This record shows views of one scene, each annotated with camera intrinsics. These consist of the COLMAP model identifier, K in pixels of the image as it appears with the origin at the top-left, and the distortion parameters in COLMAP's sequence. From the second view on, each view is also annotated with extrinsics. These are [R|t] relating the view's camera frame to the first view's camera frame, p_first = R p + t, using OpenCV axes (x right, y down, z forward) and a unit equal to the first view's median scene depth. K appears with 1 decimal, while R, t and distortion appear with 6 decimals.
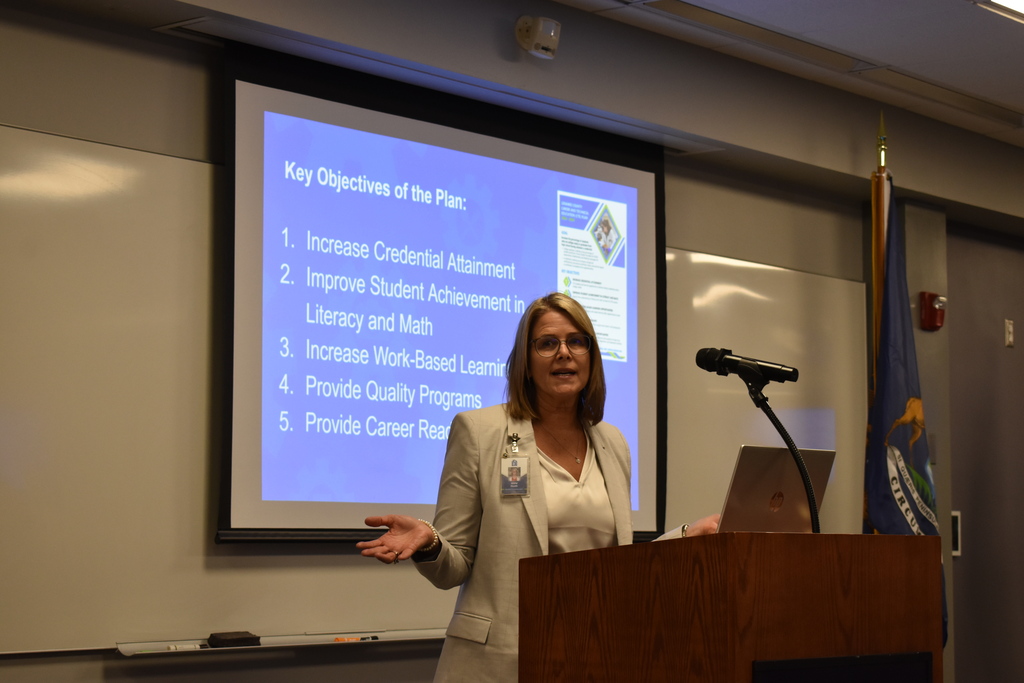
lens RADIAL K [[2129.3, 0, 512.0], [0, 2129.3, 341.5], [0, 0, 1]] dist [0.063820, -0.077373]
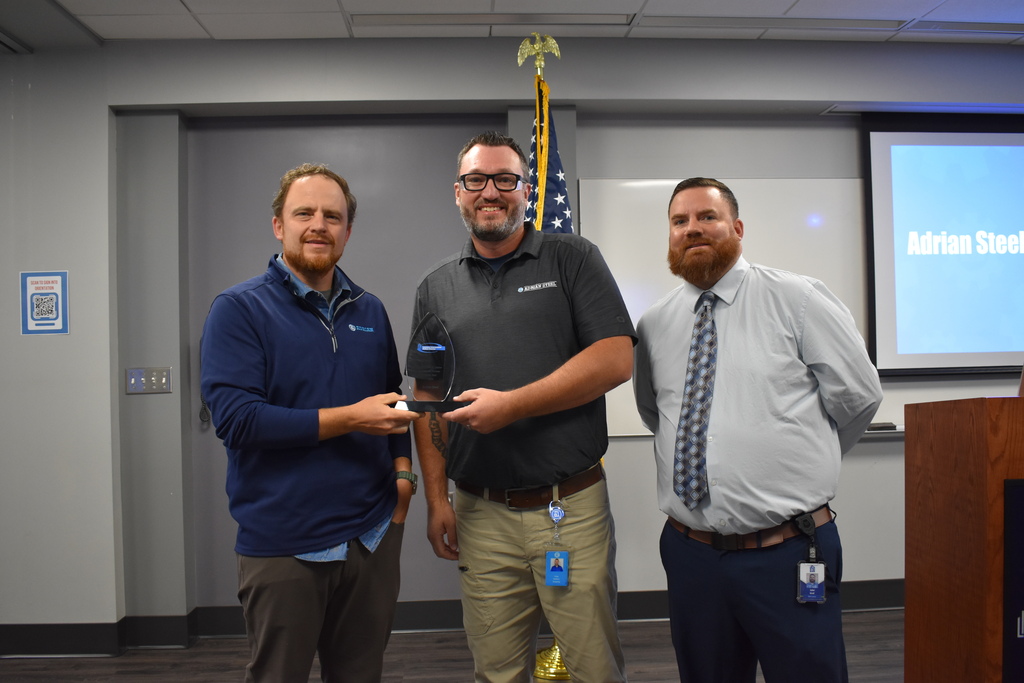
lens RADIAL K [[922.9, 0, 512.0], [0, 922.9, 341.5], [0, 0, 1]] dist [-0.079591, 0.009259]
pose [[0.683839, -0.015789, -0.729462, 0.322288], [0.086833, 0.994422, 0.059878, -0.019370], [0.724448, -0.104288, 0.681395, 0.279954]]
